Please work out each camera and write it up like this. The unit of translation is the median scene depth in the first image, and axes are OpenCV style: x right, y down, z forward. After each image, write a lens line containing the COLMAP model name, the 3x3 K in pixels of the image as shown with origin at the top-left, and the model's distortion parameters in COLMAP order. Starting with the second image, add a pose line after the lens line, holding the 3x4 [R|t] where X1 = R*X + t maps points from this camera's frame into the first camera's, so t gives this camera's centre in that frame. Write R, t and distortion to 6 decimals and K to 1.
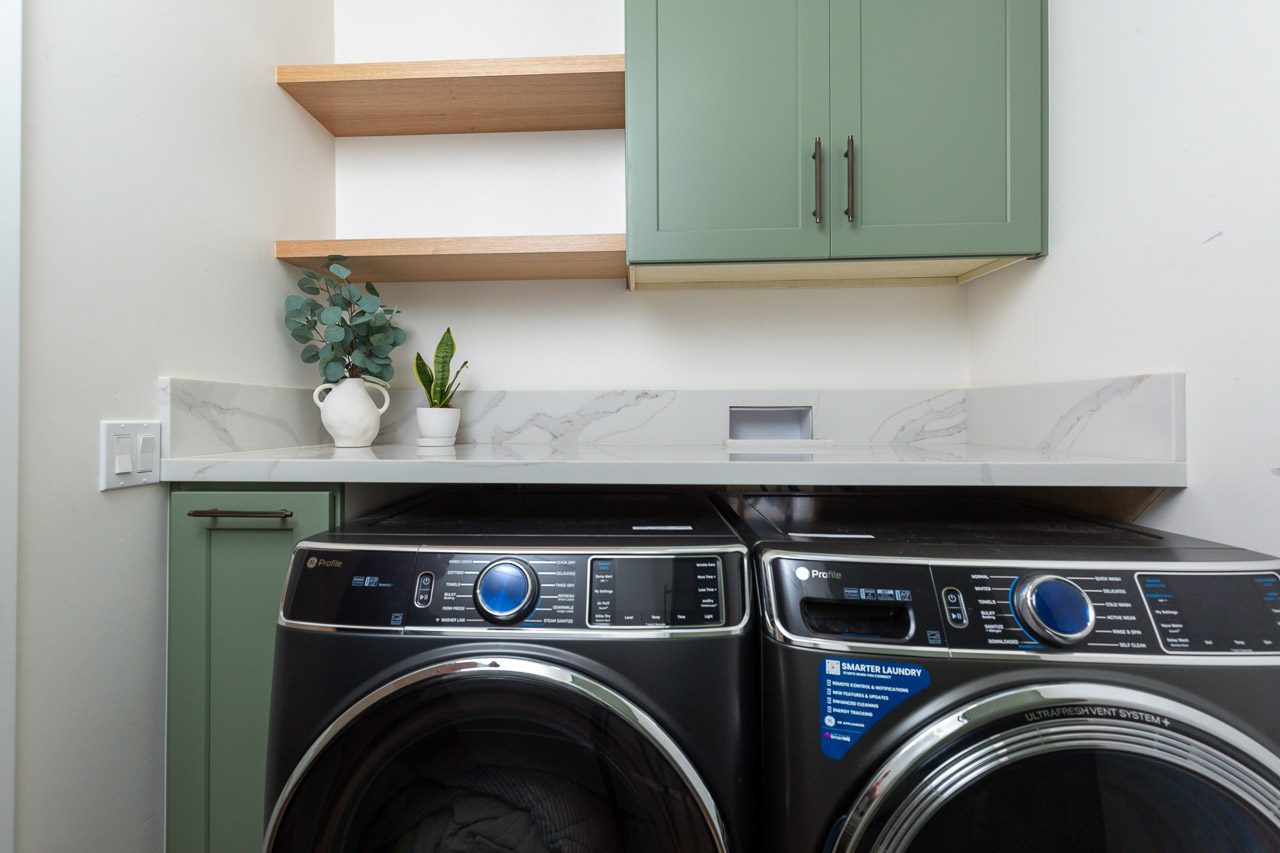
lens RADIAL K [[581.6, 0, 632.7], [0, 581.6, 437.7], [0, 0, 1]] dist [0.001252, 0.009940]
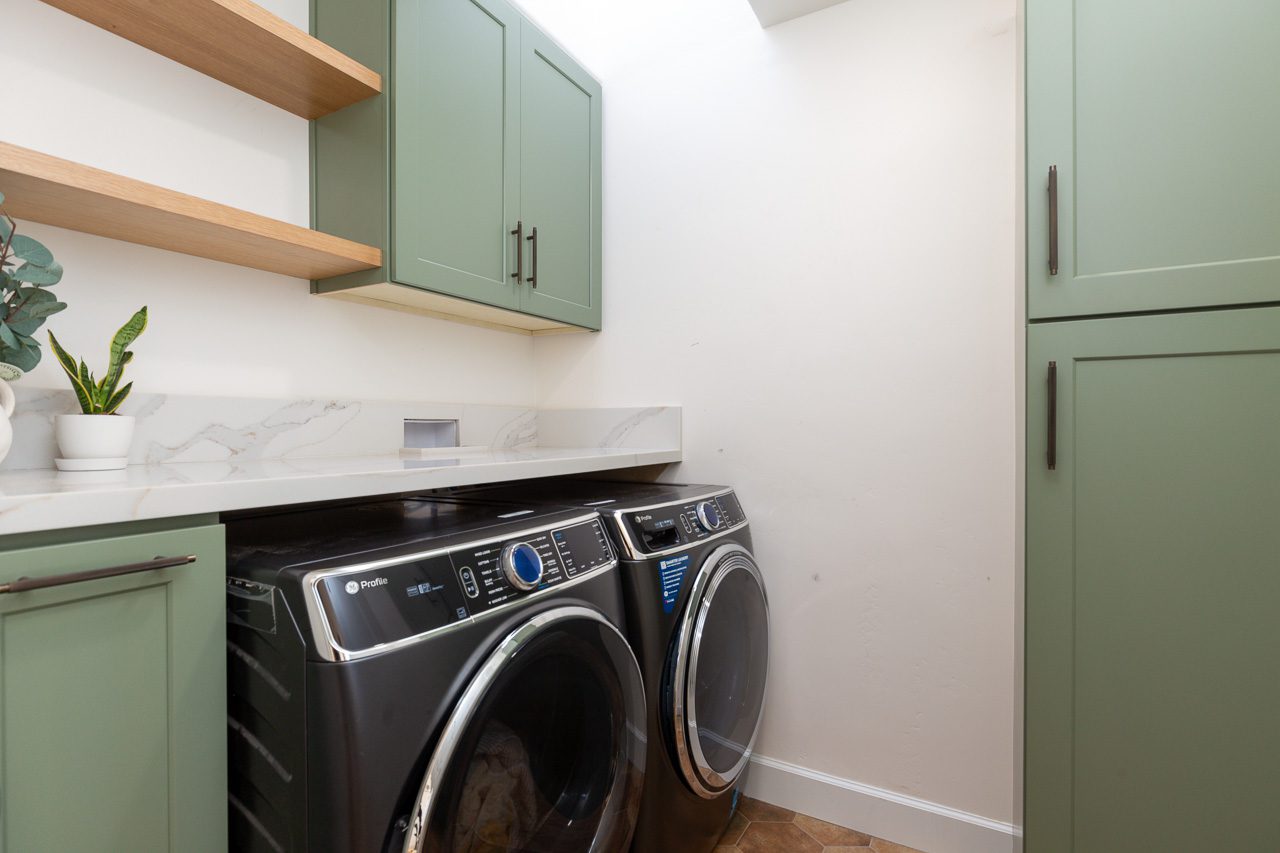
lens RADIAL K [[665.4, 0, 640.0], [0, 665.4, 426.5], [0, 0, 1]] dist [-0.001821, -0.000627]
pose [[0.416828, 0.002187, 0.908983, -0.765387], [0.034792, 0.999226, -0.018359, -0.001122], [-0.908319, 0.039278, 0.416429, 0.089410]]
